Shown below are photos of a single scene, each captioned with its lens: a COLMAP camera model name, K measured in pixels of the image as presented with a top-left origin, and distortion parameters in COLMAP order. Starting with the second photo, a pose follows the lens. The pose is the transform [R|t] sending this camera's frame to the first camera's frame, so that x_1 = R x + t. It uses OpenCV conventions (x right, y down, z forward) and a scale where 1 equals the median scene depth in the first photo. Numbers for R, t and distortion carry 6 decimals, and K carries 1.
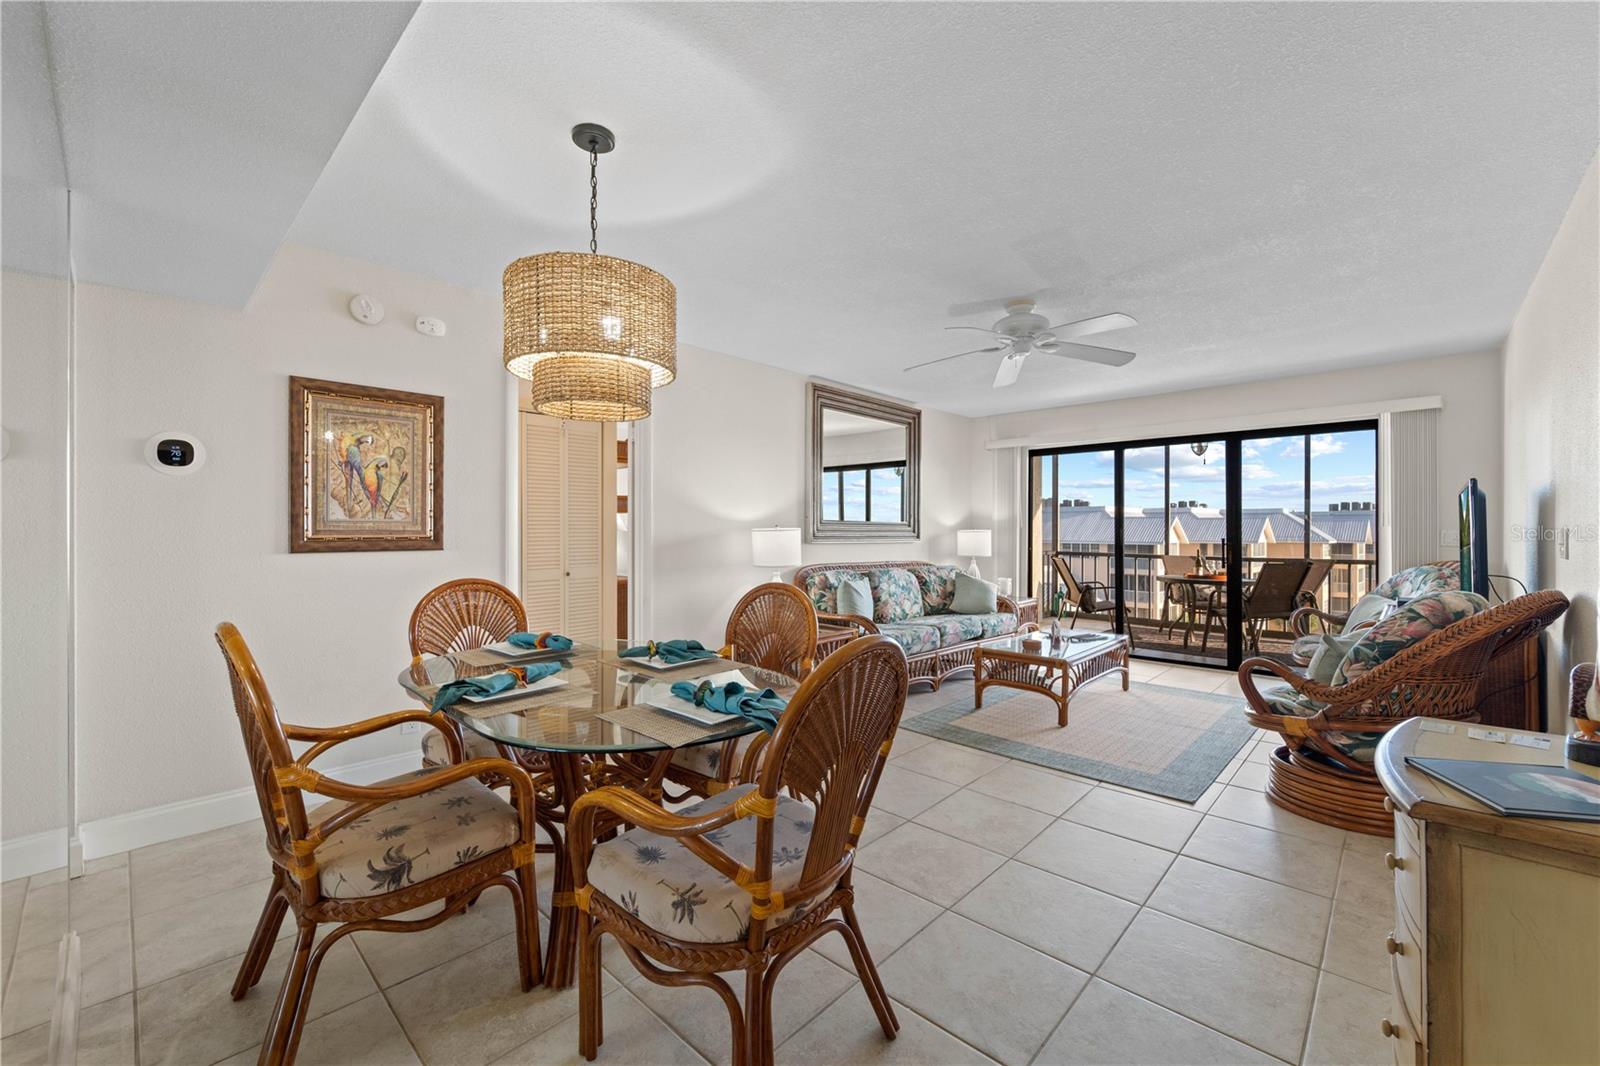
lens RADIAL K [[641.4, 0, 795.9], [0, 641.4, 527.8], [0, 0, 1]] dist [0.000458, -0.000686]
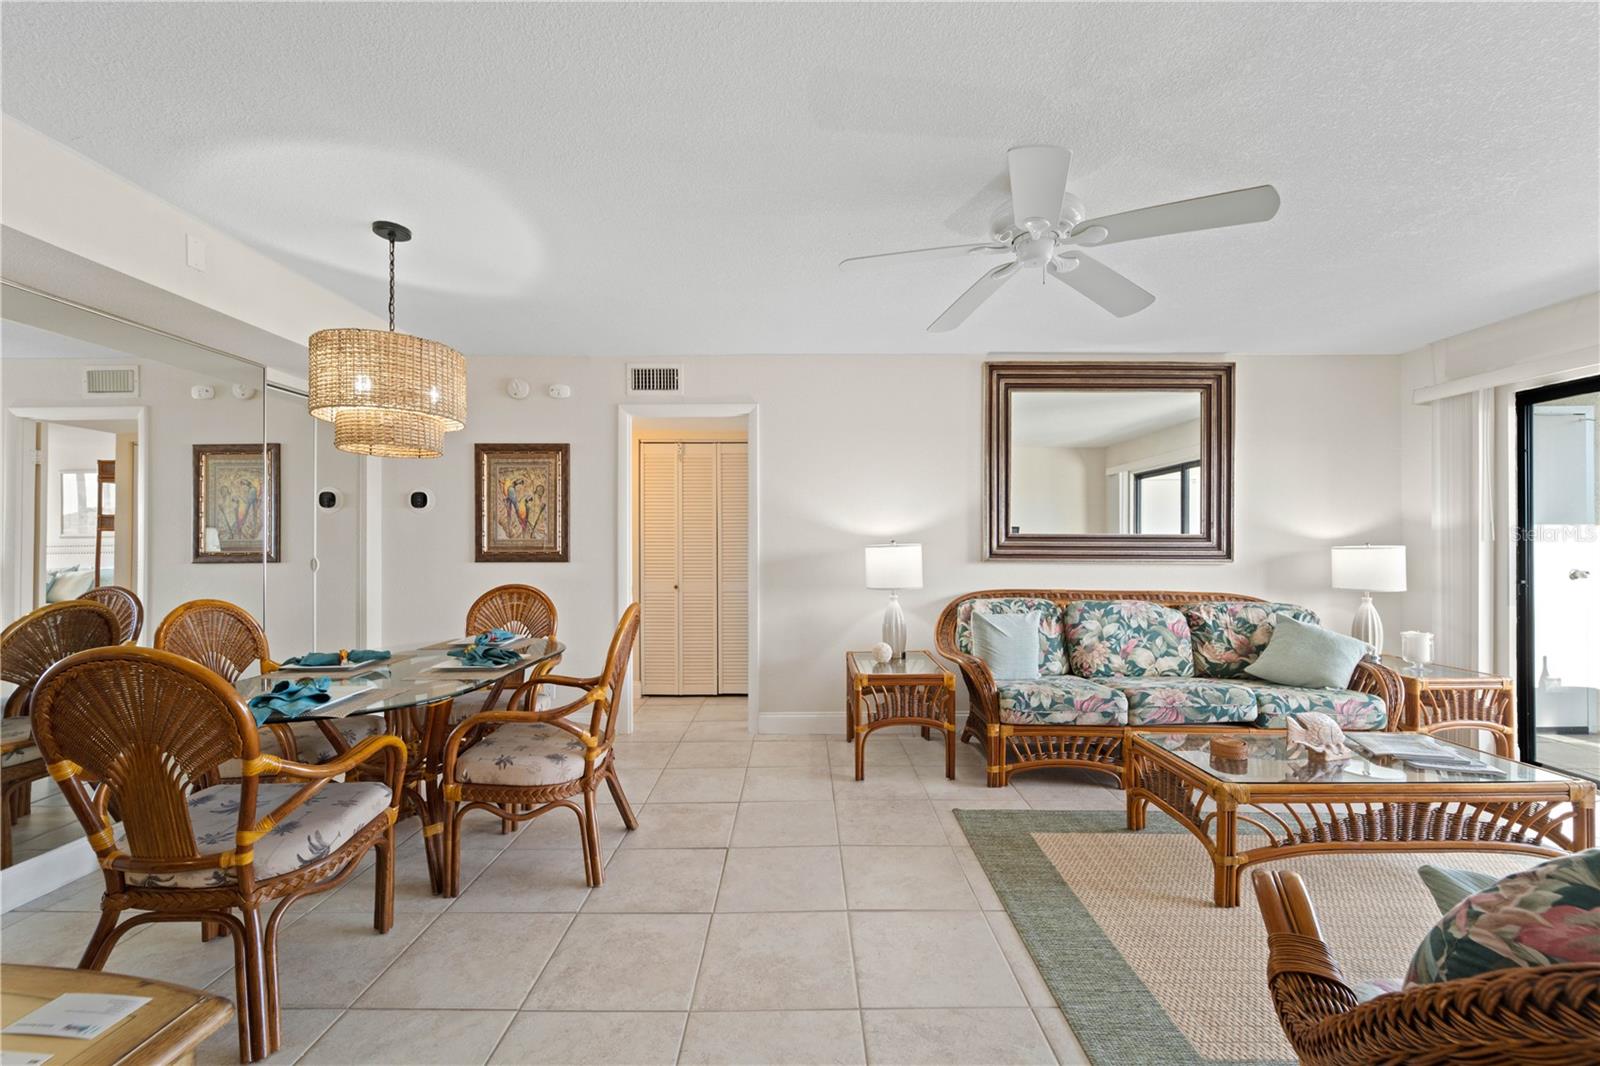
lens RADIAL K [[638.8, 0, 795.7], [0, 638.8, 537.2], [0, 0, 1]] dist [0.001145, -0.000211]
pose [[0.690031, -0.010114, -0.723709, 0.429696], [0.003782, 0.999939, -0.010369, -0.000286], [0.723770, 0.004418, 0.690027, 0.274257]]
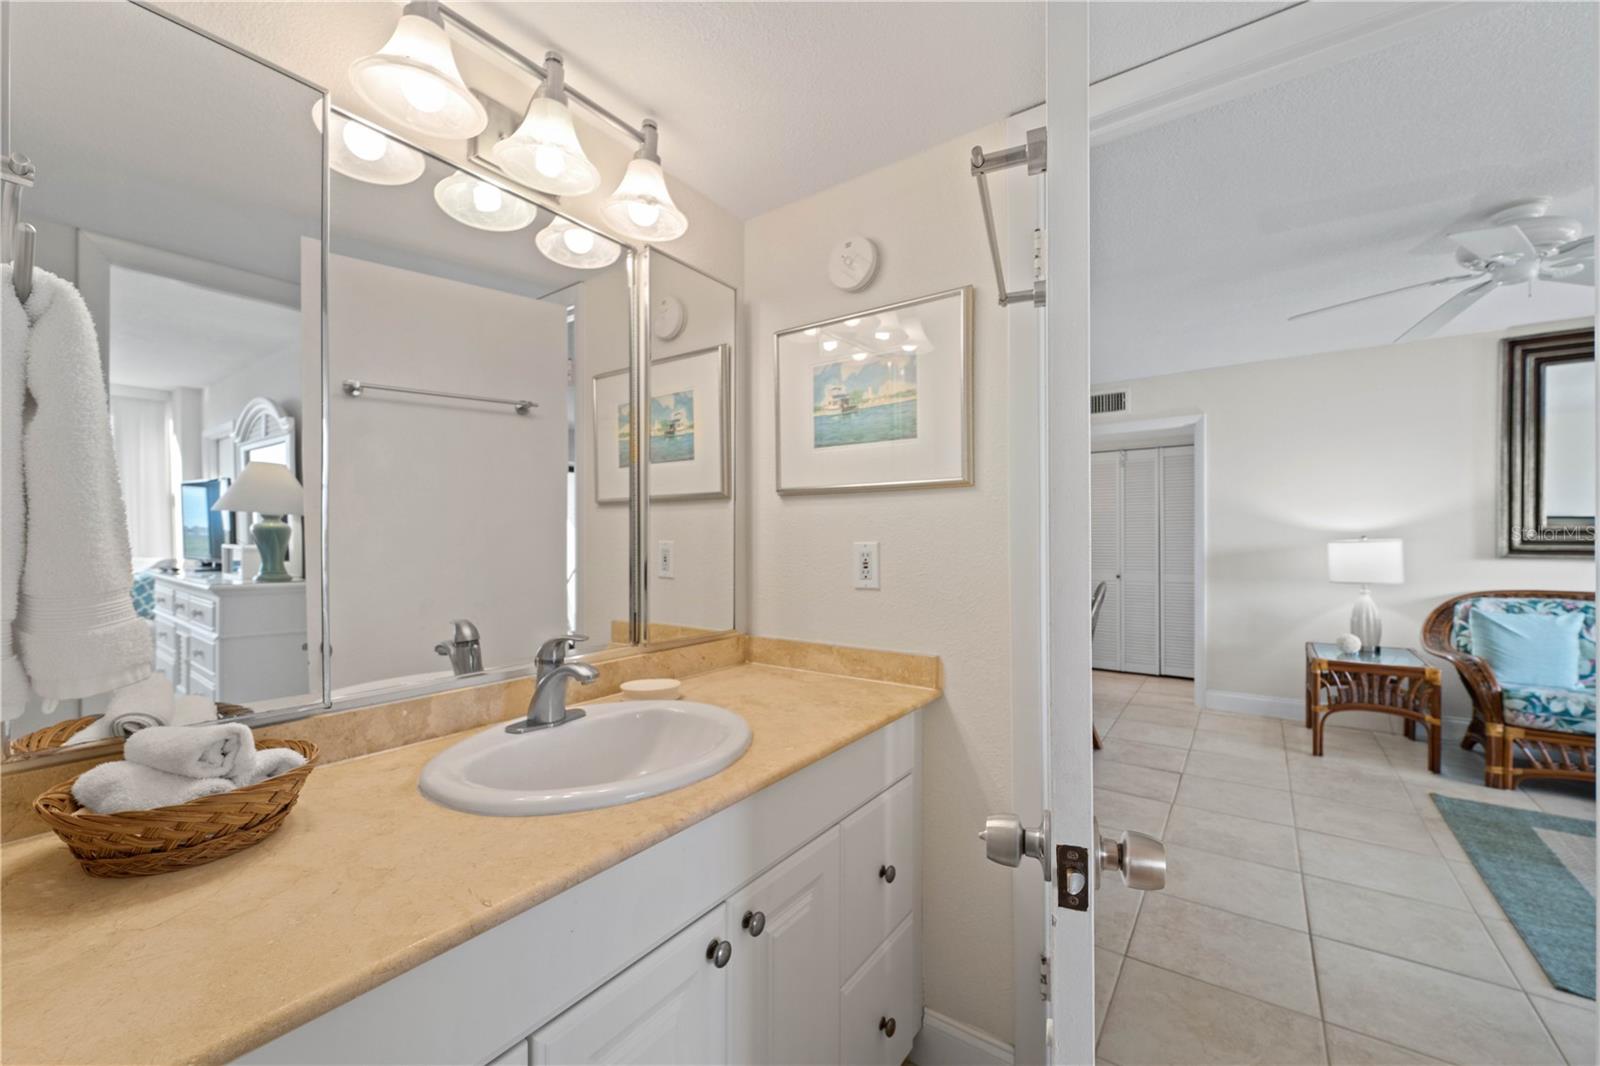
lens RADIAL K [[622.9, 0, 803.4], [0, 622.9, 540.6], [0, 0, 1]] dist [-0.000224, -0.000097]
pose [[0.140590, 0.000475, -0.990068, 0.602432], [0.004634, 0.999989, 0.001137, -0.001820], [0.990057, -0.004748, 0.140586, 0.112467]]
